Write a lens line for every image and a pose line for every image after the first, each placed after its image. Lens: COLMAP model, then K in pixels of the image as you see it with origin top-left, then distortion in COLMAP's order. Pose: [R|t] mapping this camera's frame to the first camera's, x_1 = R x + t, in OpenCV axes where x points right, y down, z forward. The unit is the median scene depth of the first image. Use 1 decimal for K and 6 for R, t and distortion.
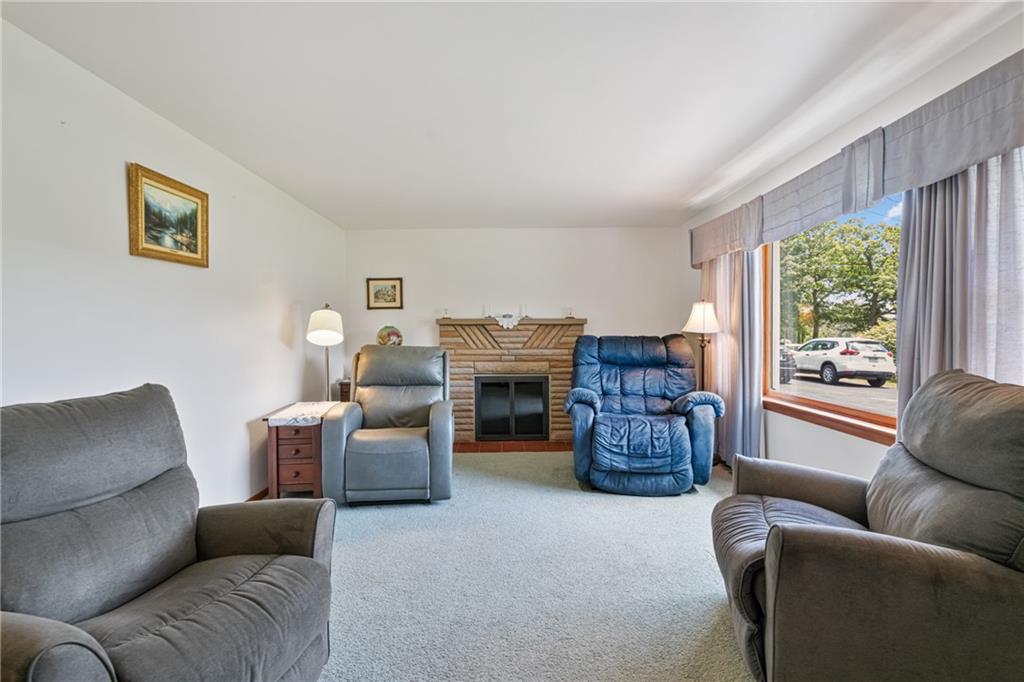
lens RADIAL K [[465.2, 0, 512.0], [0, 465.2, 339.2], [0, 0, 1]] dist [-0.011064, 0.001495]
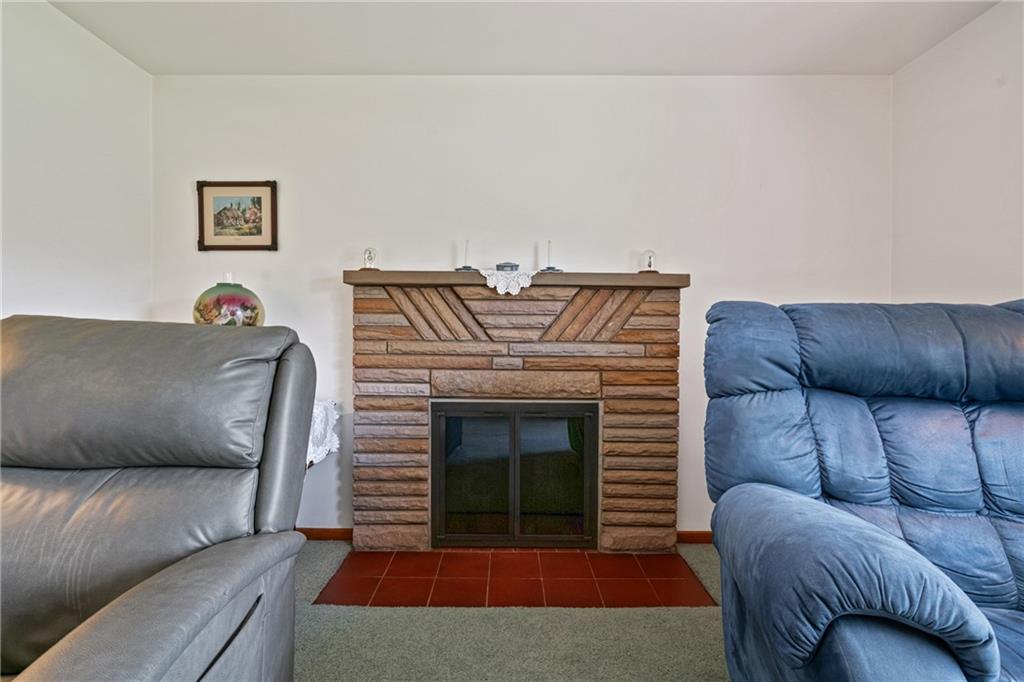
lens RADIAL K [[465.2, 0, 514.3], [0, 465.2, 337.0], [0, 0, 1]] dist [-0.011064, 0.001495]
pose [[0.999889, 0.014108, -0.004754, 0.000106], [-0.014110, 0.999900, -0.000451, 0.016626], [0.004748, 0.000518, 0.999989, 0.559294]]
